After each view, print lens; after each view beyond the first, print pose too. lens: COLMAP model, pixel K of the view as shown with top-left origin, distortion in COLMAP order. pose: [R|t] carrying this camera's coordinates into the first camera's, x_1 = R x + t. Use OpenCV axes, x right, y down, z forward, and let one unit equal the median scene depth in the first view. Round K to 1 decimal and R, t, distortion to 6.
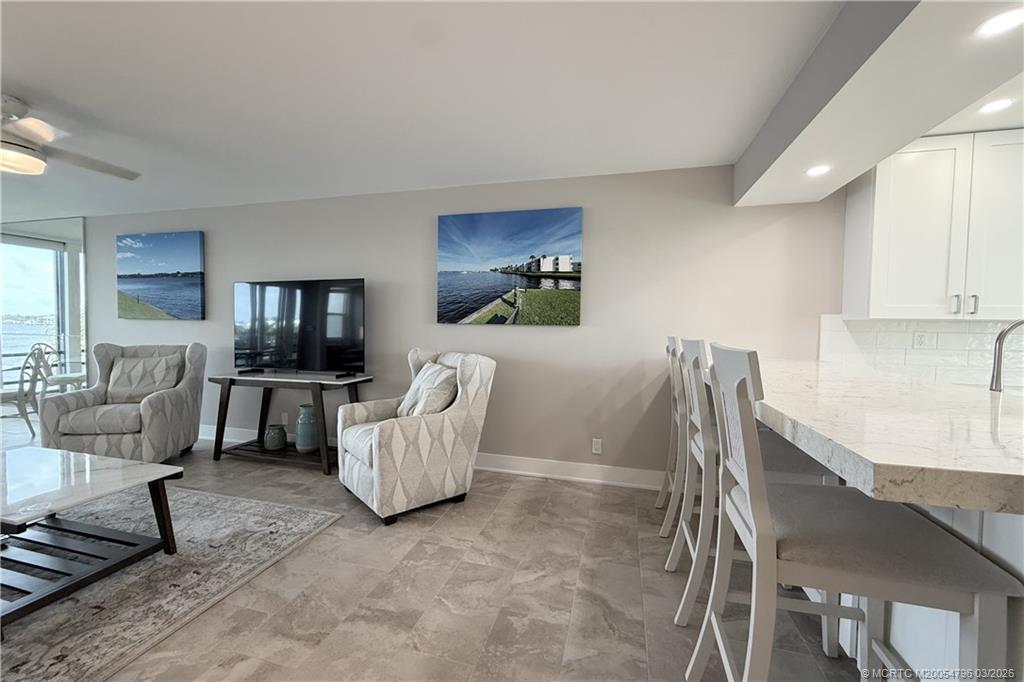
lens RADIAL K [[407.8, 0, 512.0], [0, 407.8, 339.2], [0, 0, 1]] dist [-0.002519, 0.000883]
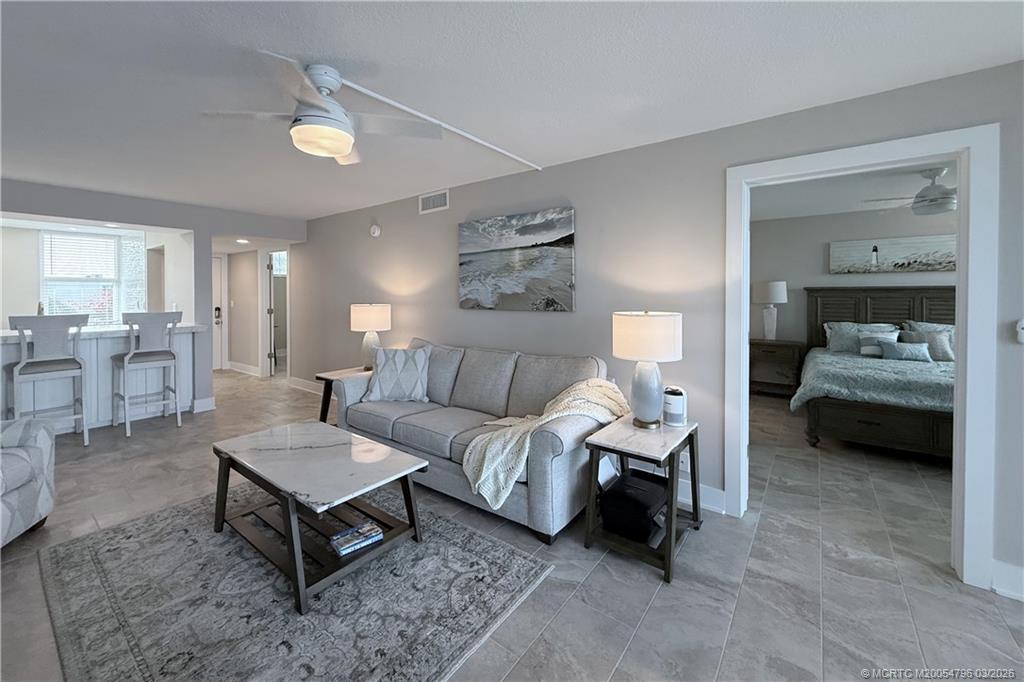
lens RADIAL K [[407.8, 0, 508.7], [0, 407.8, 294.7], [0, 0, 1]] dist [-0.002519, 0.000883]
pose [[-0.927789, -0.012532, 0.372894, -1.267709], [0.003699, 0.999078, 0.042780, -0.095453], [-0.373086, 0.041070, -0.926887, 1.097085]]
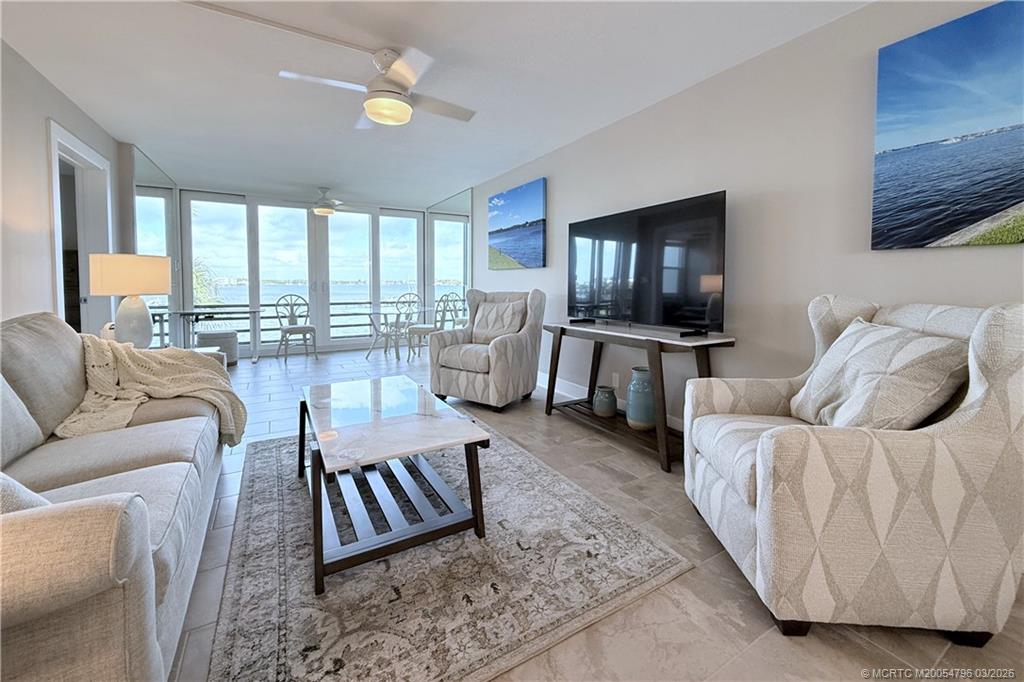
lens RADIAL K [[407.8, 0, 510.2], [0, 407.8, 300.7], [0, 0, 1]] dist [-0.002519, 0.000883]
pose [[0.713631, 0.020209, -0.700230, -0.154624], [-0.019829, 0.999766, 0.008645, 0.034199], [0.700241, 0.007716, 0.713865, 0.299096]]
